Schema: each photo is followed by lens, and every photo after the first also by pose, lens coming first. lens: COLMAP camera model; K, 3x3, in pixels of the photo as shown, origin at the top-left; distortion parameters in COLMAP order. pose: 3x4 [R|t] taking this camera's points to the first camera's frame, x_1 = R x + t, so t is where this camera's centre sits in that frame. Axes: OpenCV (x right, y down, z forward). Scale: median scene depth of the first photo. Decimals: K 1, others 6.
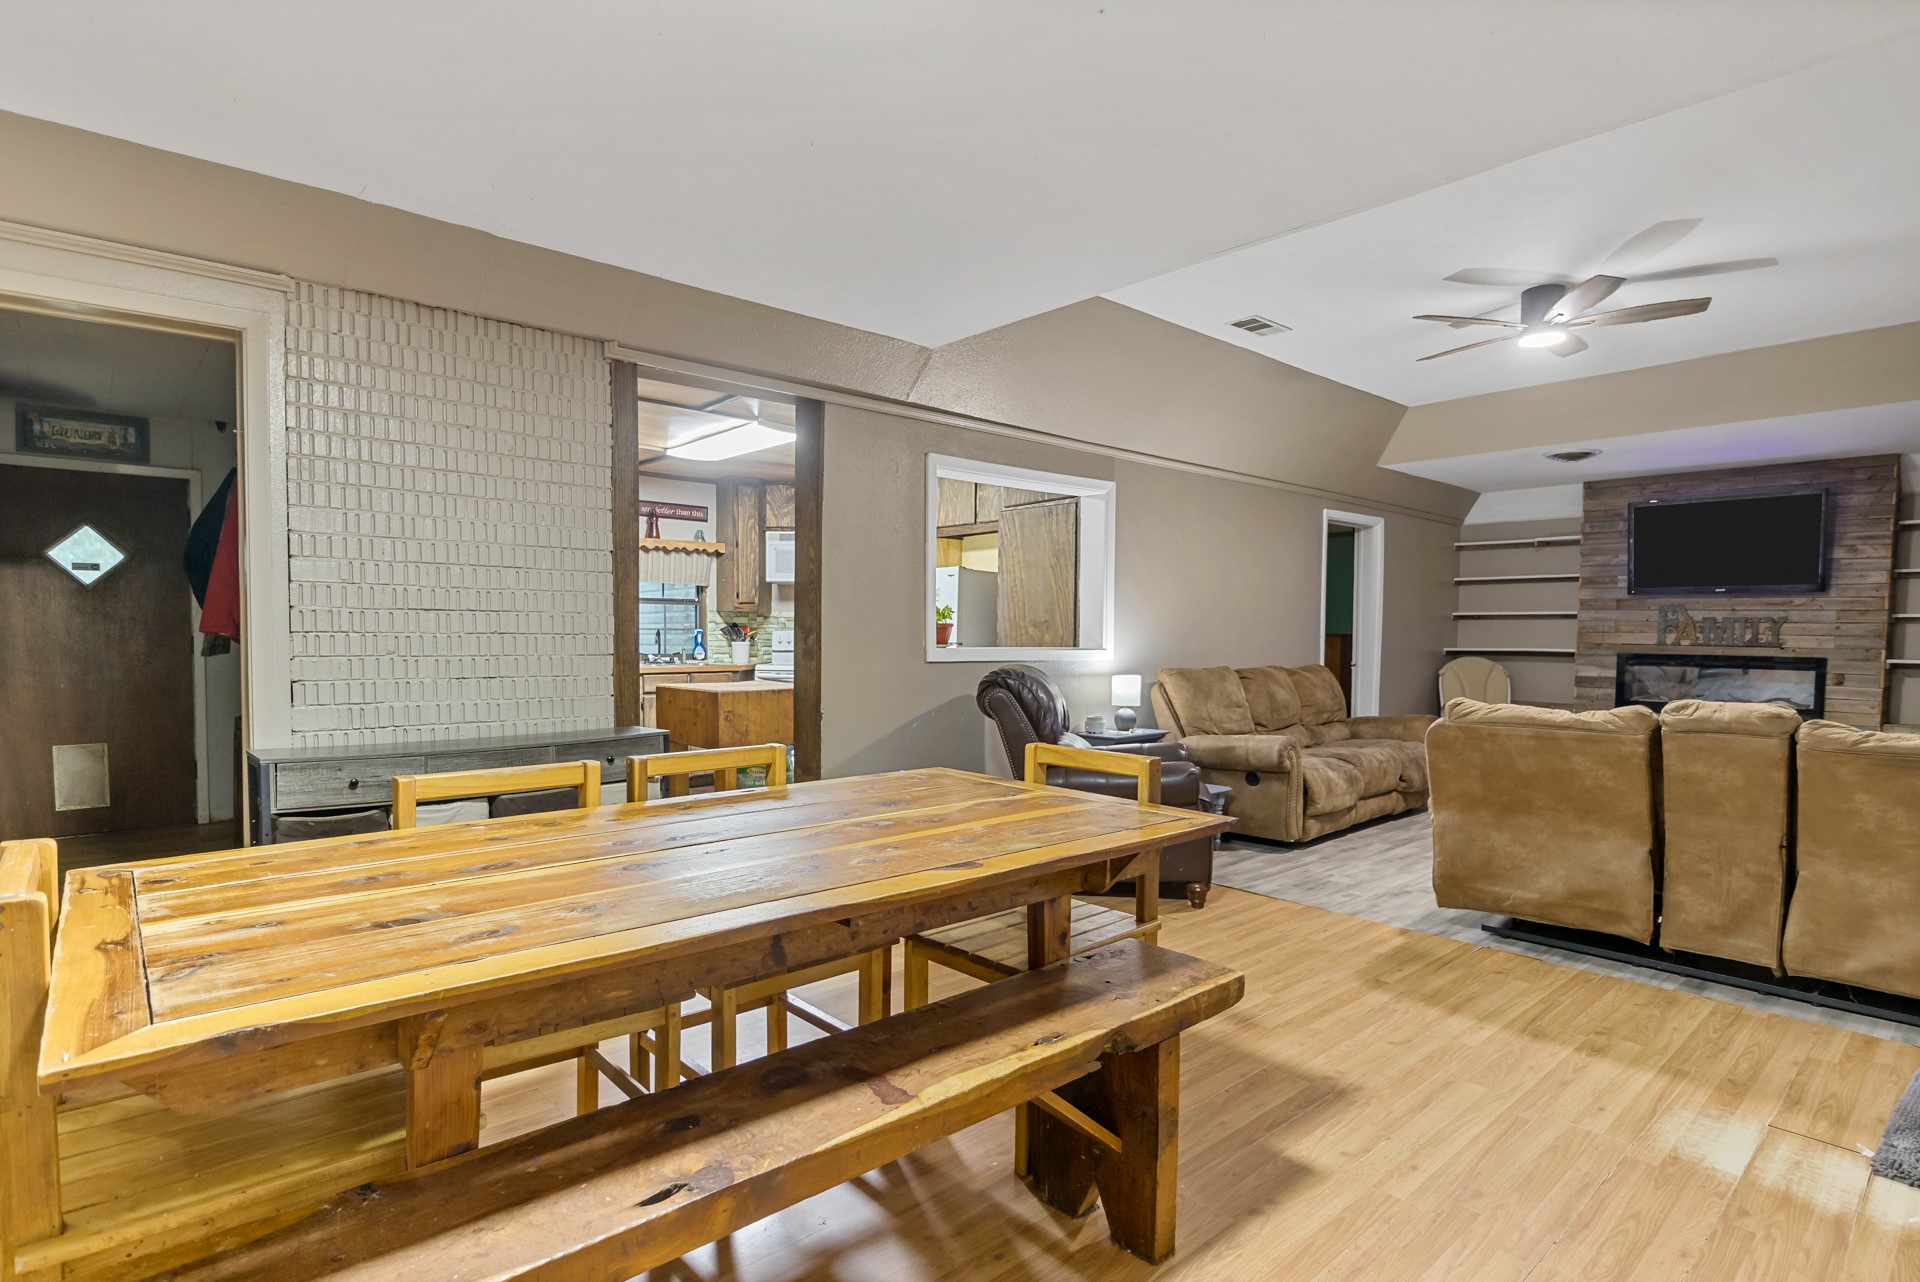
lens RADIAL K [[973.7, 0, 966.4], [0, 973.7, 679.5], [0, 0, 1]] dist [-0.011799, 0.001684]
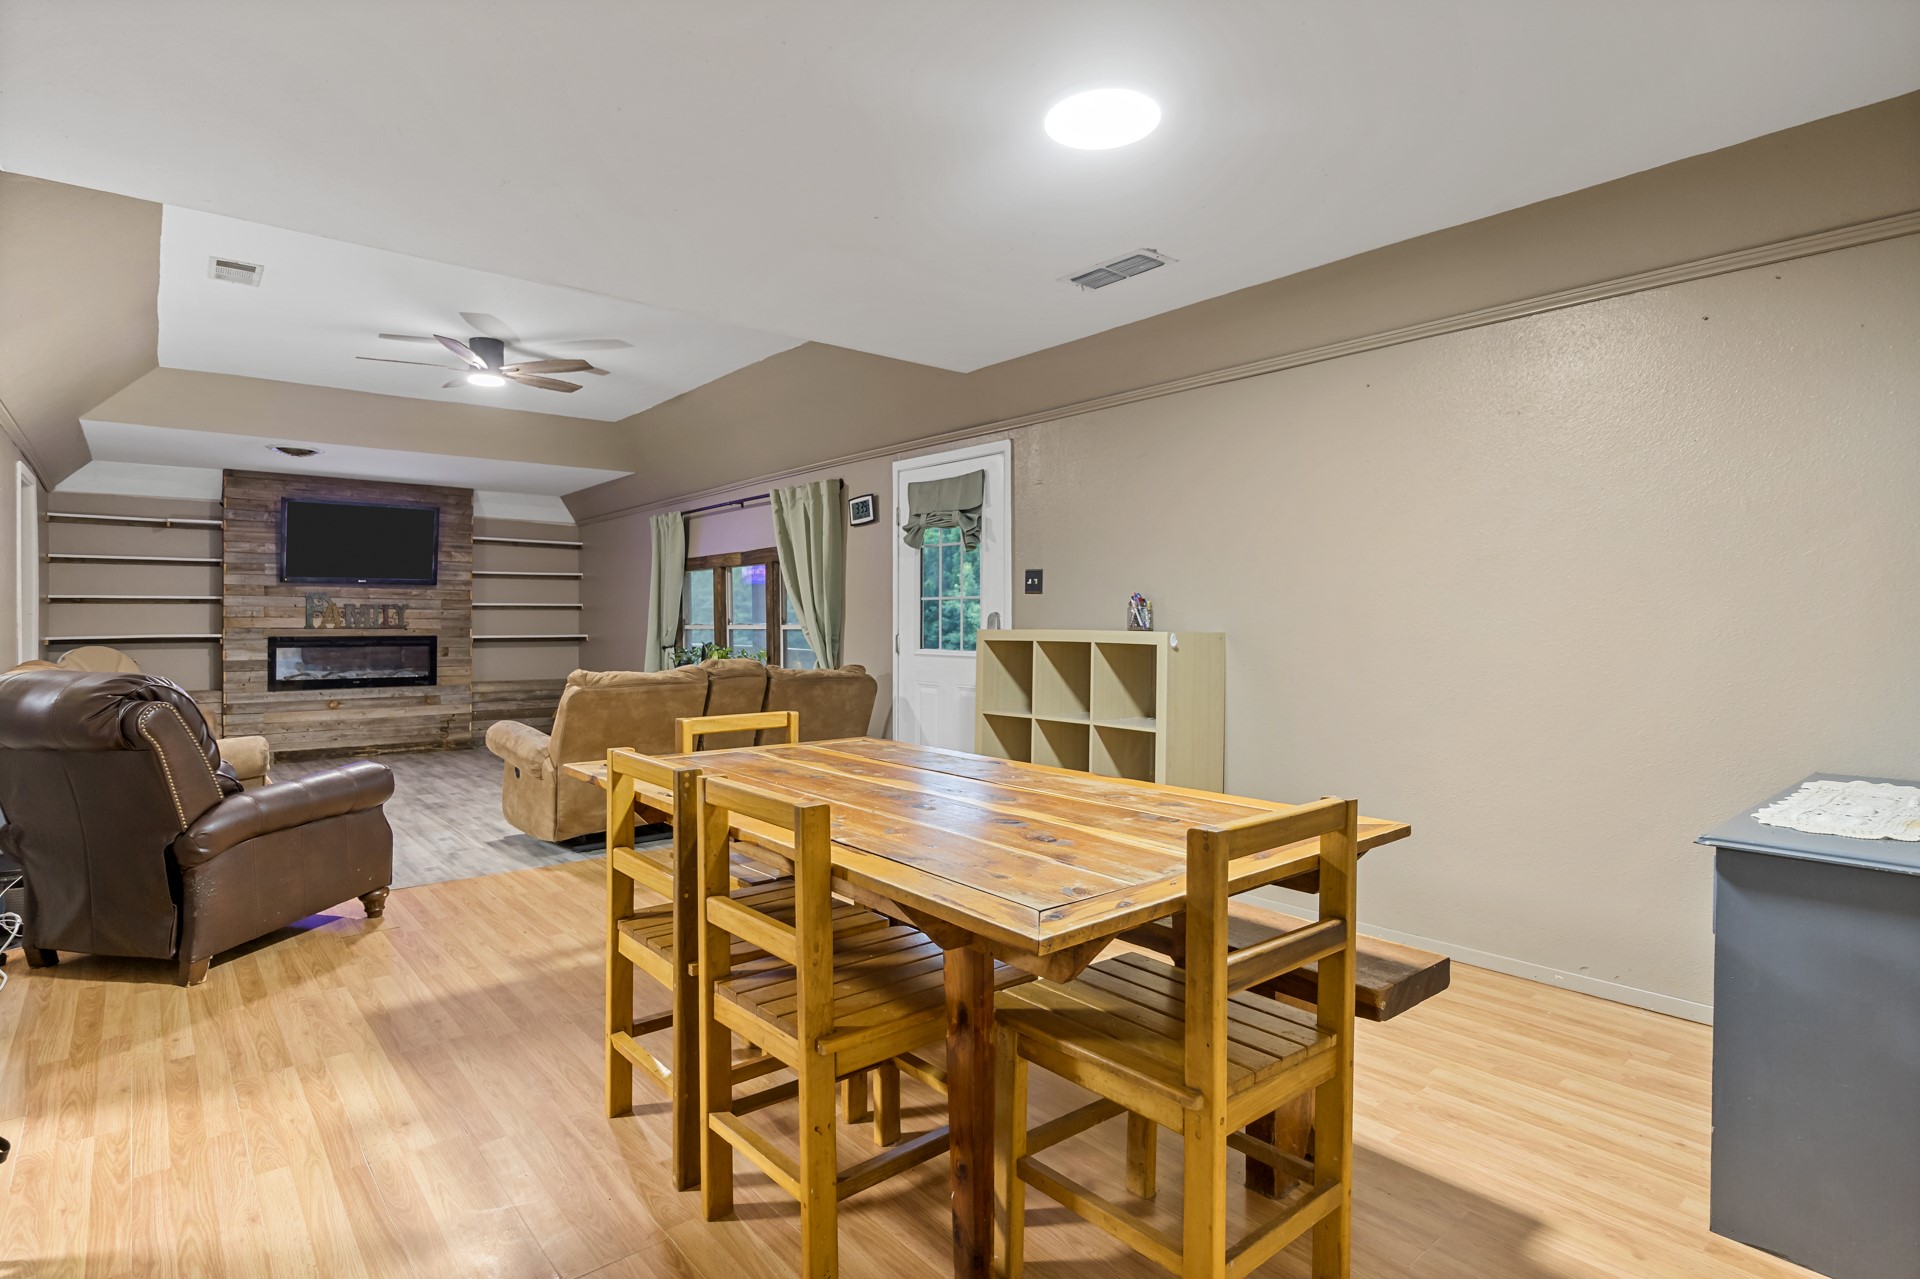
lens RADIAL K [[973.7, 0, 971.3], [0, 973.7, 628.7], [0, 0, 1]] dist [-0.011799, 0.001684]
pose [[0.021859, -0.016865, 0.999619, -0.414504], [0.051026, 0.998573, 0.015731, -0.015876], [-0.998458, 0.050662, 0.022688, 0.246389]]
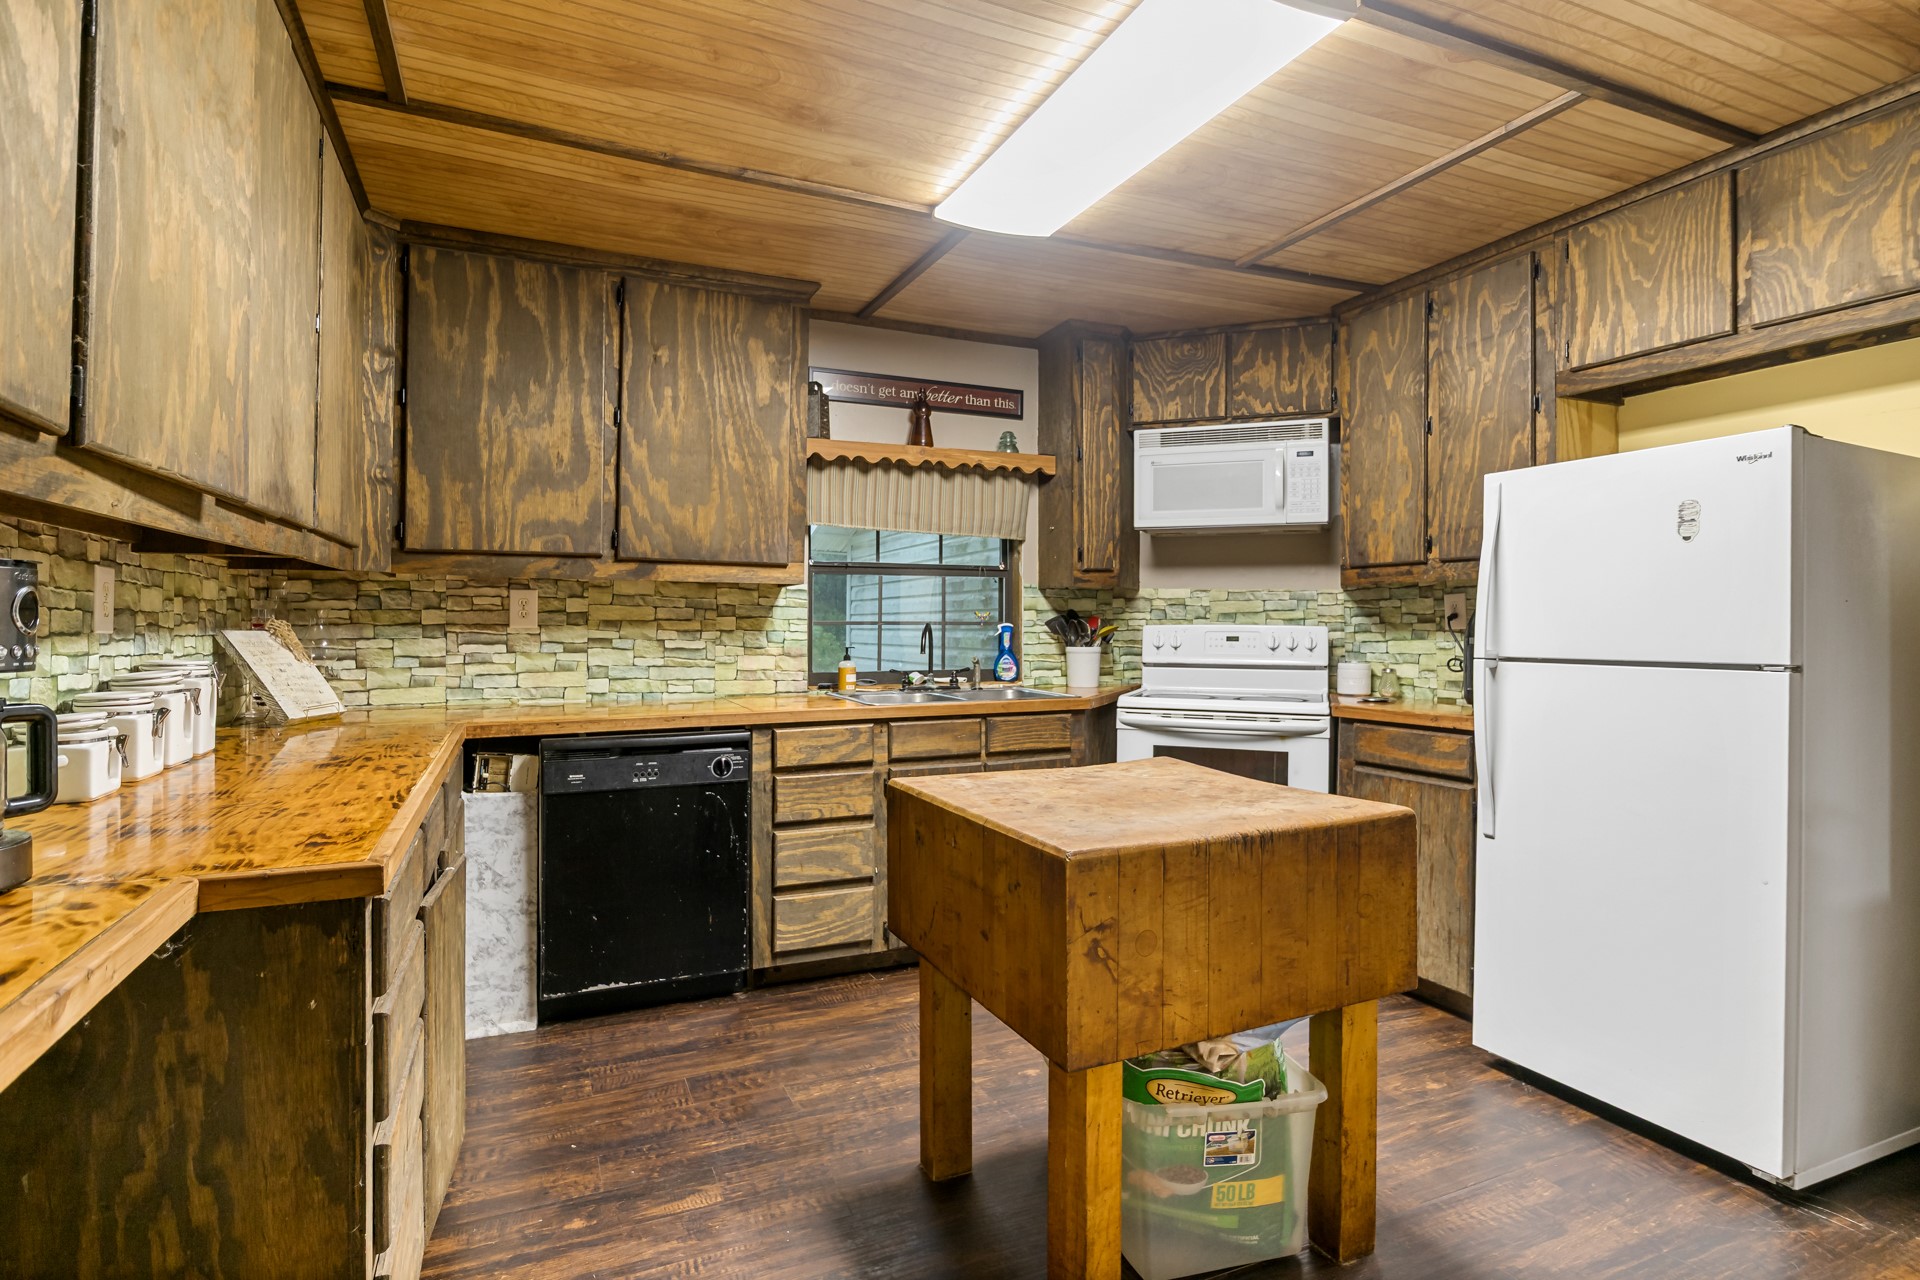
lens RADIAL K [[973.7, 0, 972.2], [0, 973.7, 617.1], [0, 0, 1]] dist [-0.011799, 0.001684]
pose [[0.953763, -0.007018, -0.300478, -0.160653], [-0.008361, 0.998721, -0.049866, -0.033741], [0.300444, 0.050073, 0.952484, 0.591164]]
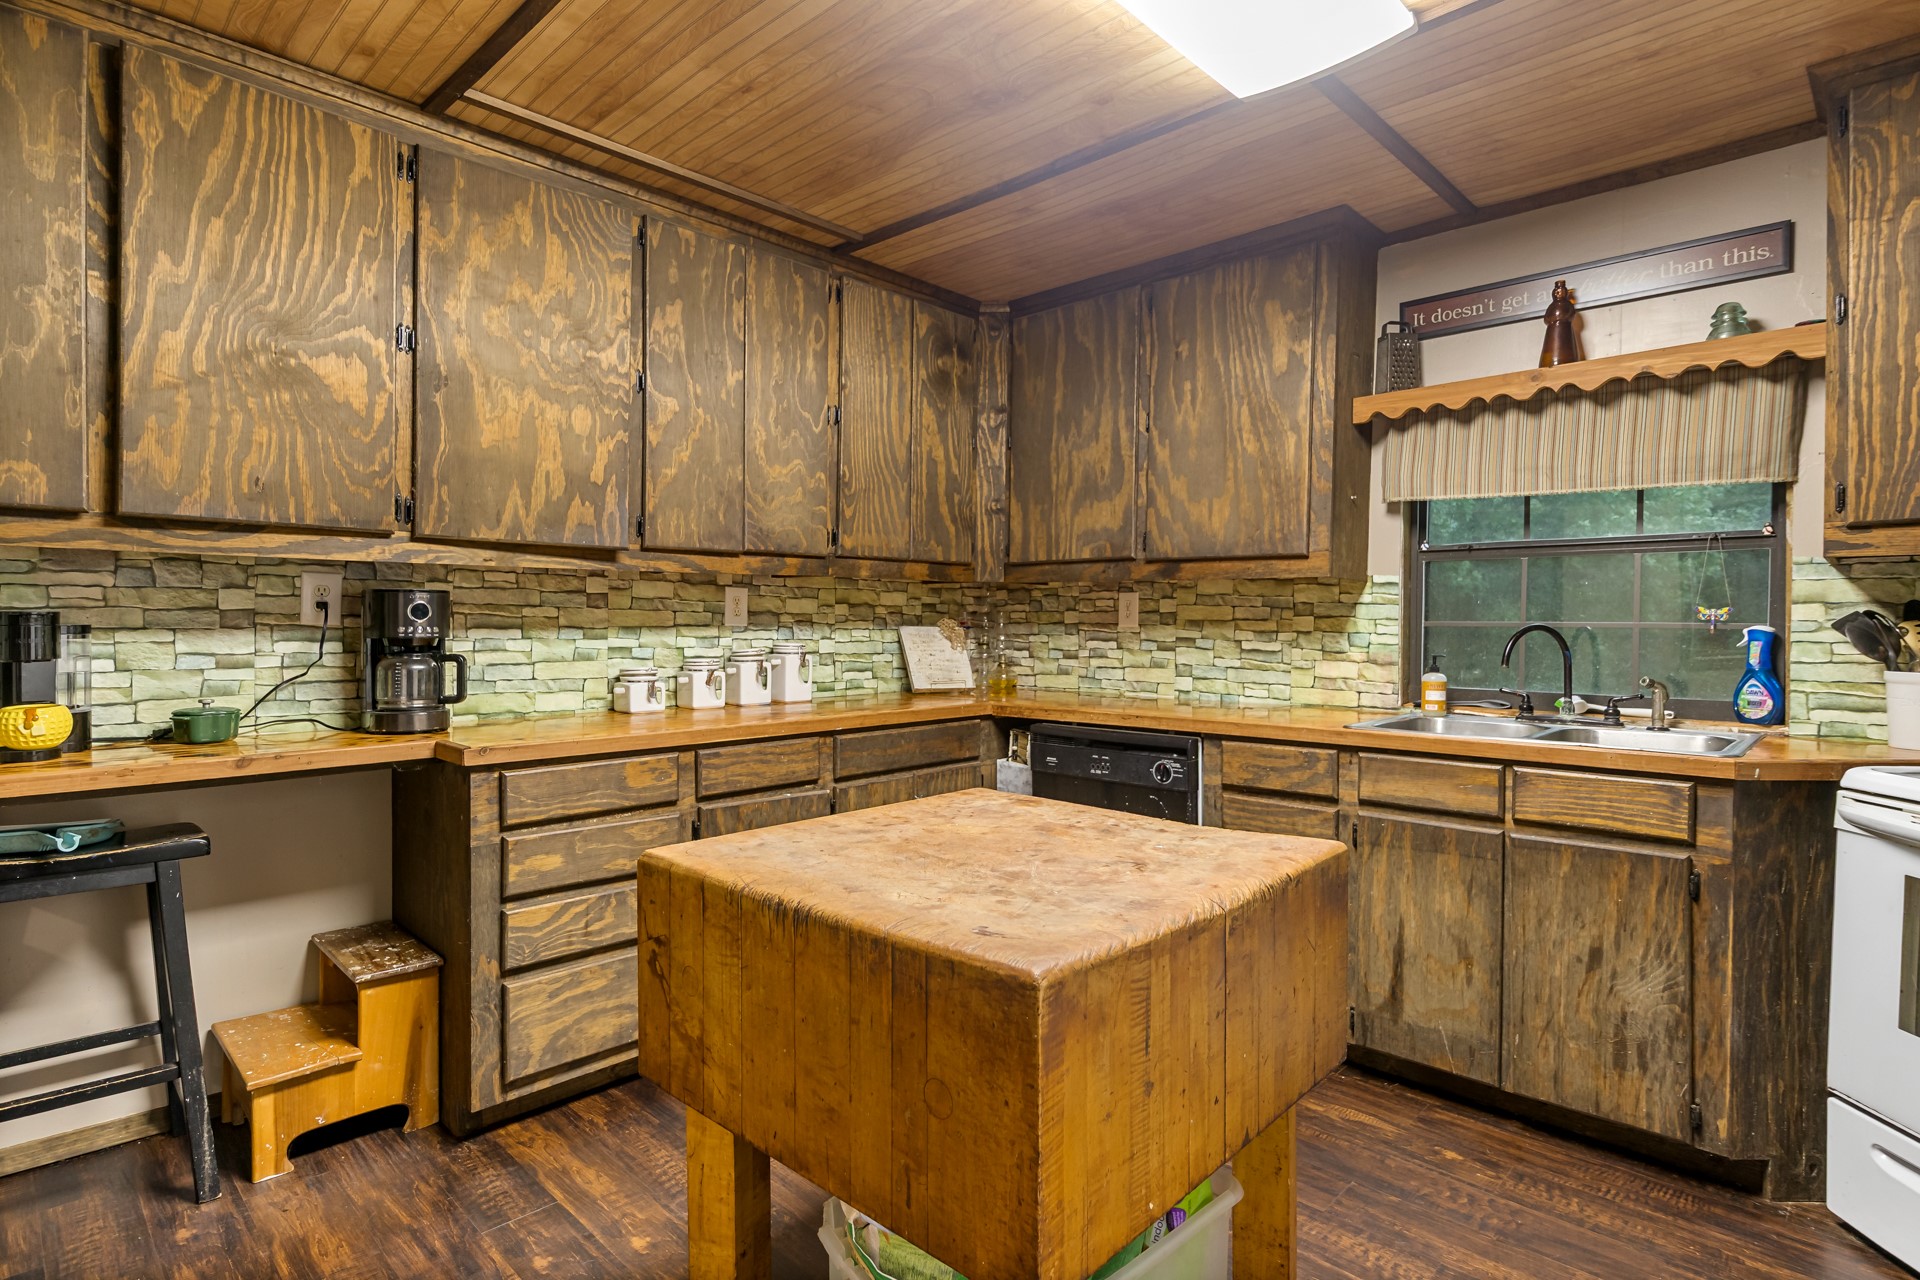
lens RADIAL K [[973.7, 0, 974.0], [0, 973.7, 634.0], [0, 0, 1]] dist [-0.011799, 0.001684]
pose [[0.079037, 0.005854, -0.996854, 0.016752], [-0.049935, 0.998751, 0.001906, -0.043953], [0.995620, 0.049627, 0.079231, 0.869752]]
